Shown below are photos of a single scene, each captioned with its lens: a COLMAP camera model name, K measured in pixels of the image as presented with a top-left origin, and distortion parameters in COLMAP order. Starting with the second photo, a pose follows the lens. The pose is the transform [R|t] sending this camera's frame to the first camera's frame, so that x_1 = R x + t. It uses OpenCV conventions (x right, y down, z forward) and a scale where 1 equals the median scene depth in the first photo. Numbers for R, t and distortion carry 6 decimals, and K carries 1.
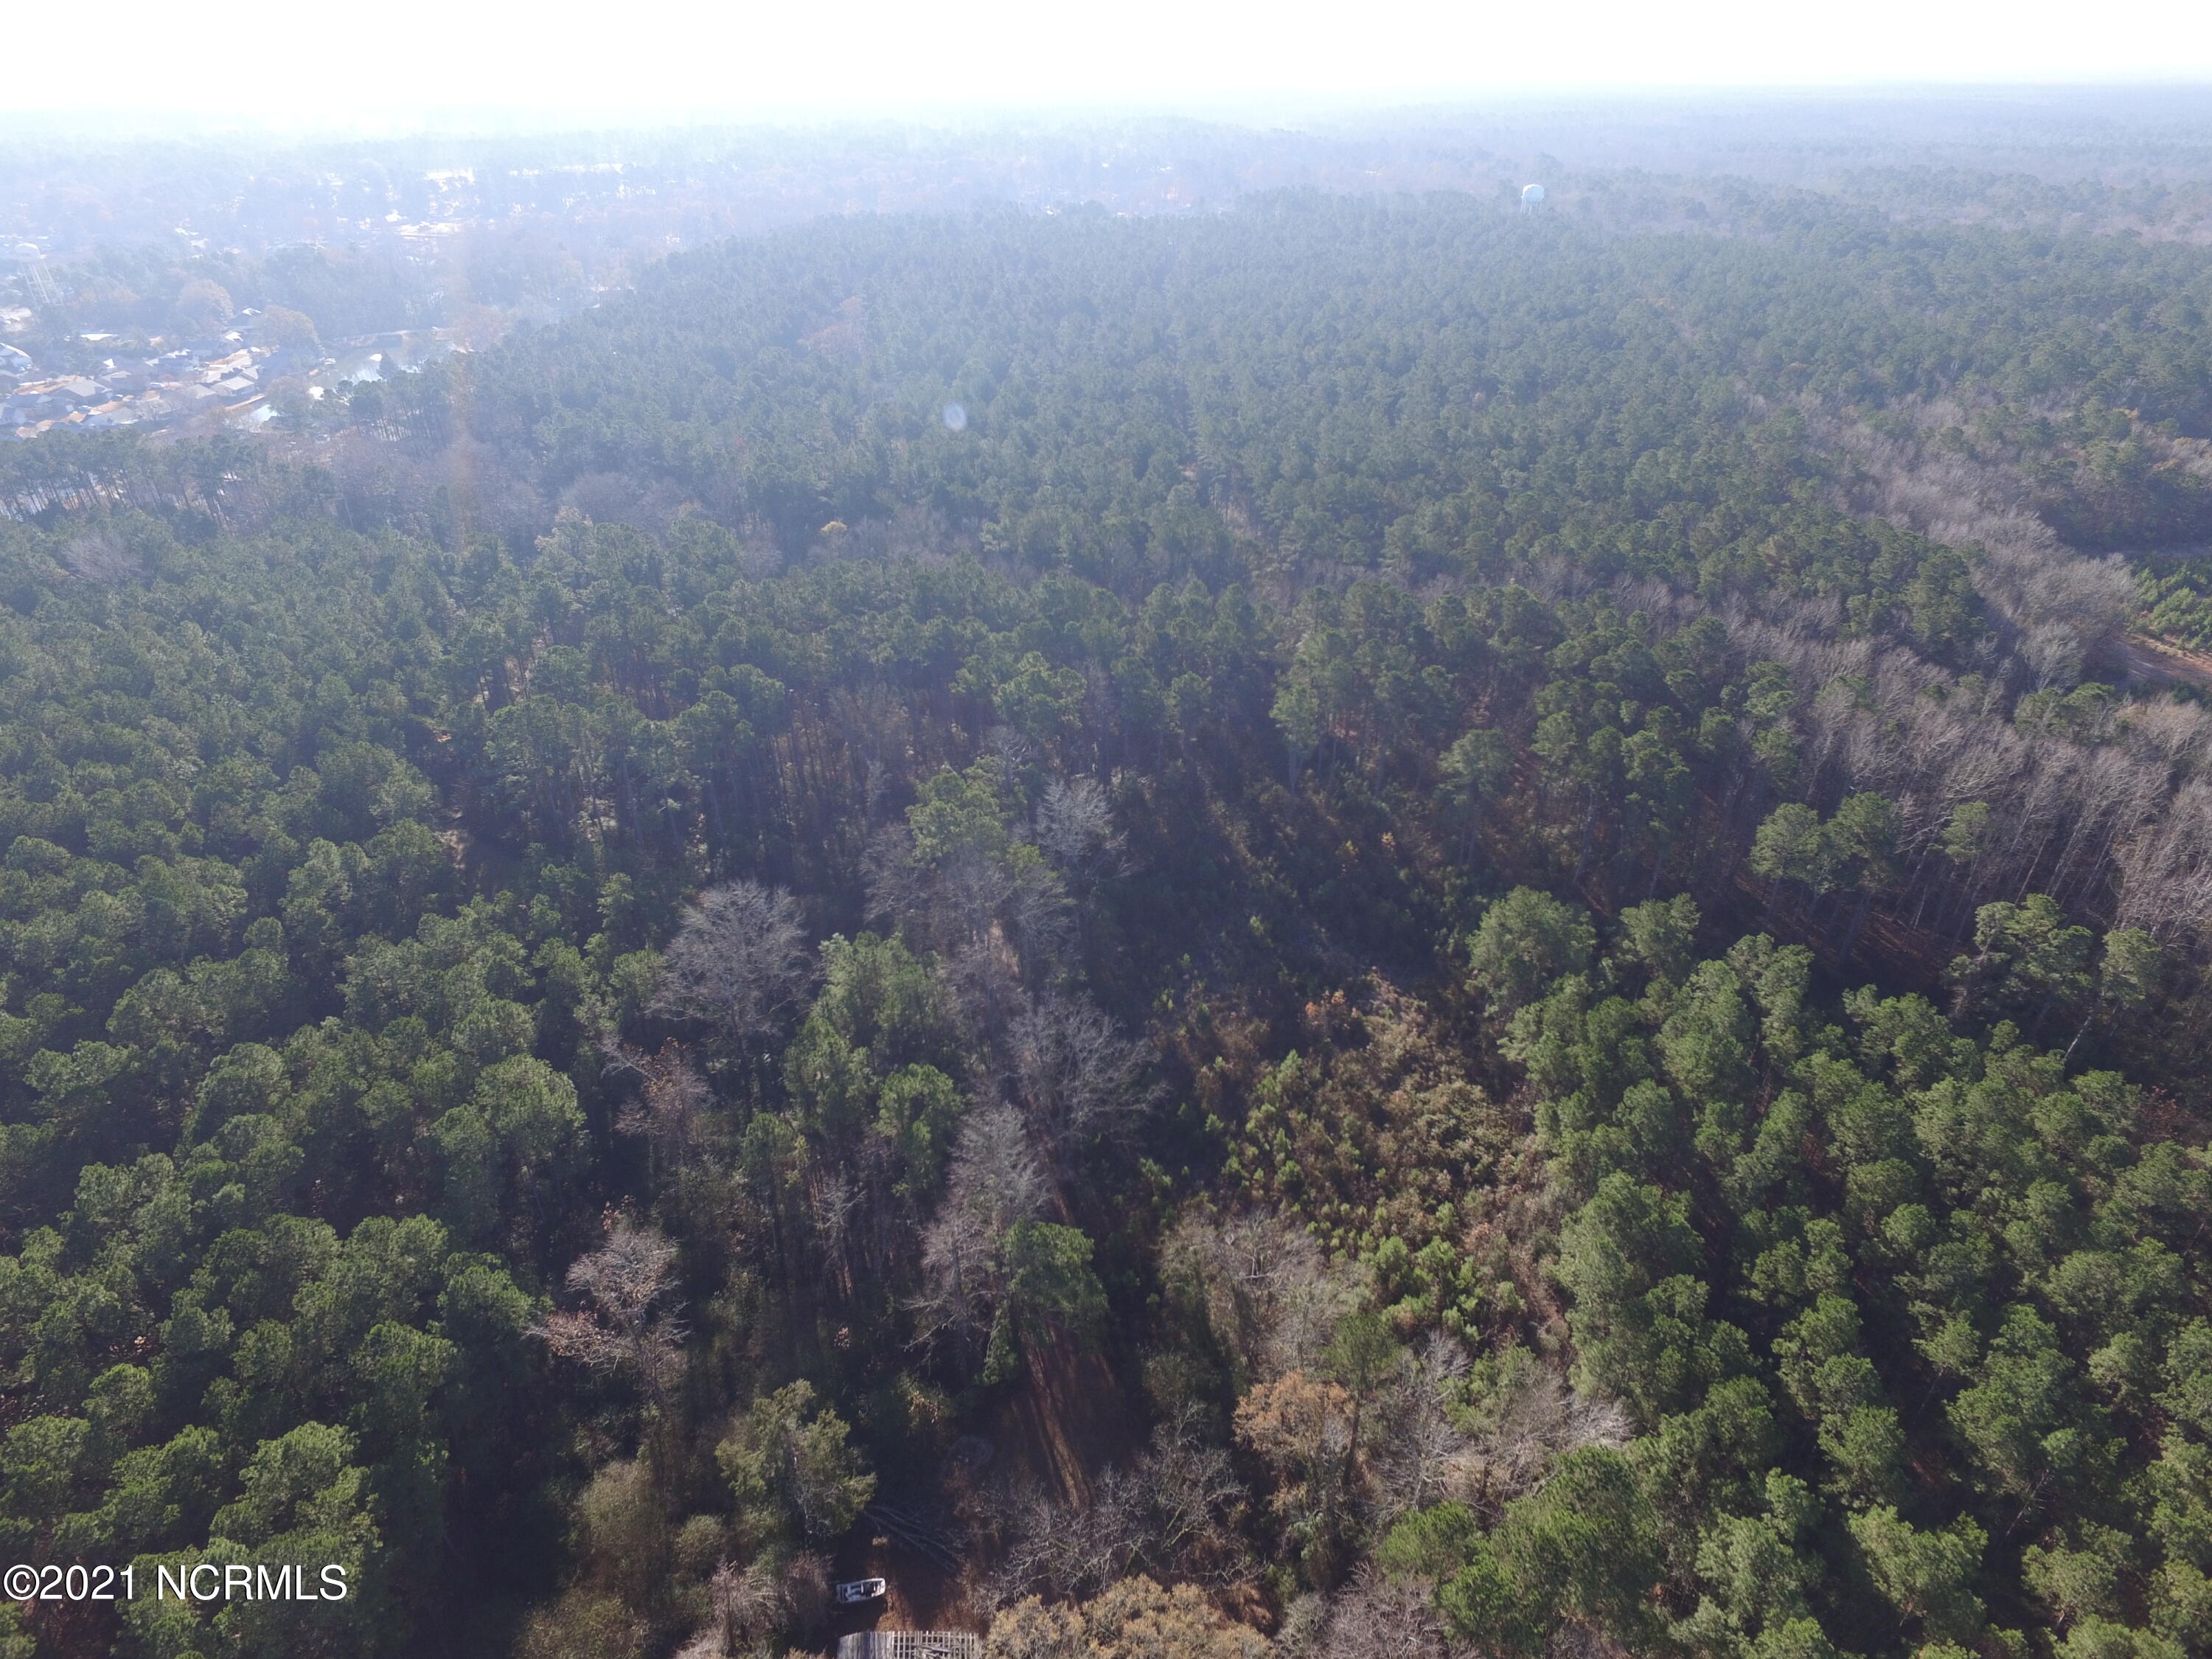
lens RADIAL K [[1315.8, 0, 1114.4], [0, 1315.8, 816.7], [0, 0, 1]] dist [-0.011769, 0.015328]
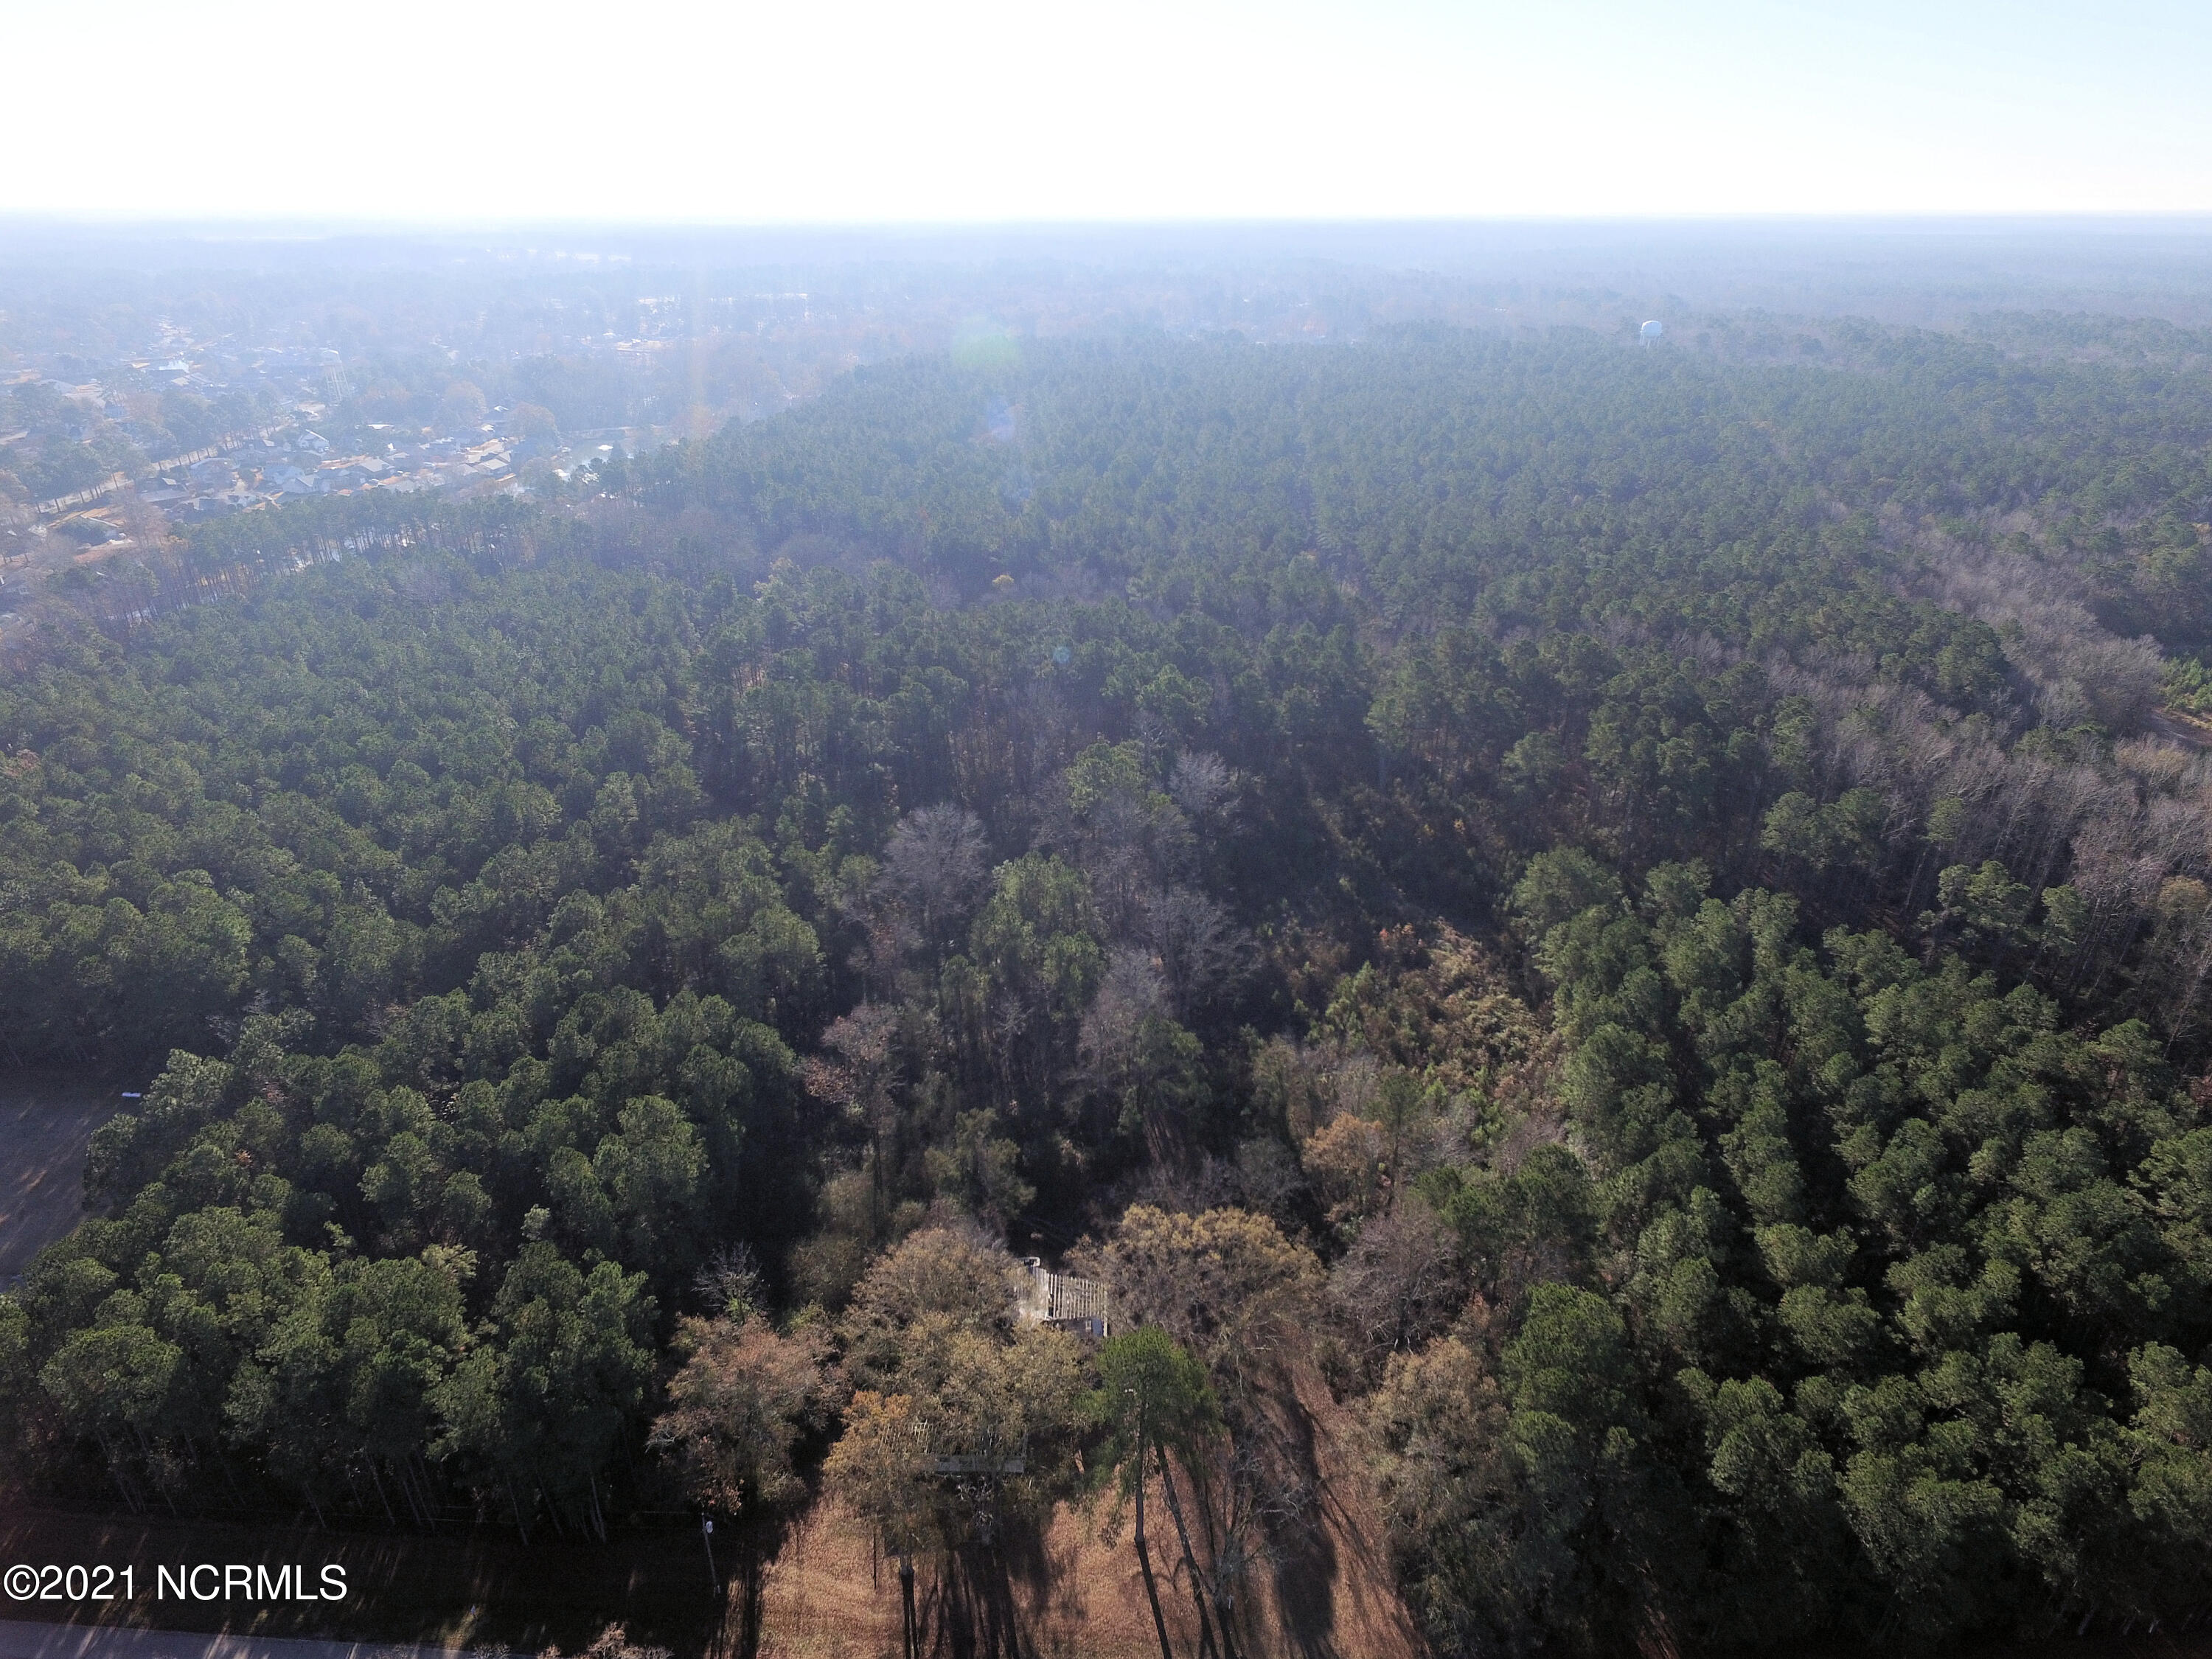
lens RADIAL K [[1315.8, 0, 1118.2], [0, 1315.8, 816.1], [0, 0, 1]] dist [-0.011769, 0.015328]
pose [[0.995248, 0.046056, -0.085787, 0.001149], [-0.053428, 0.994886, -0.085712, 0.122697], [0.081401, 0.089889, 0.992620, -0.205620]]
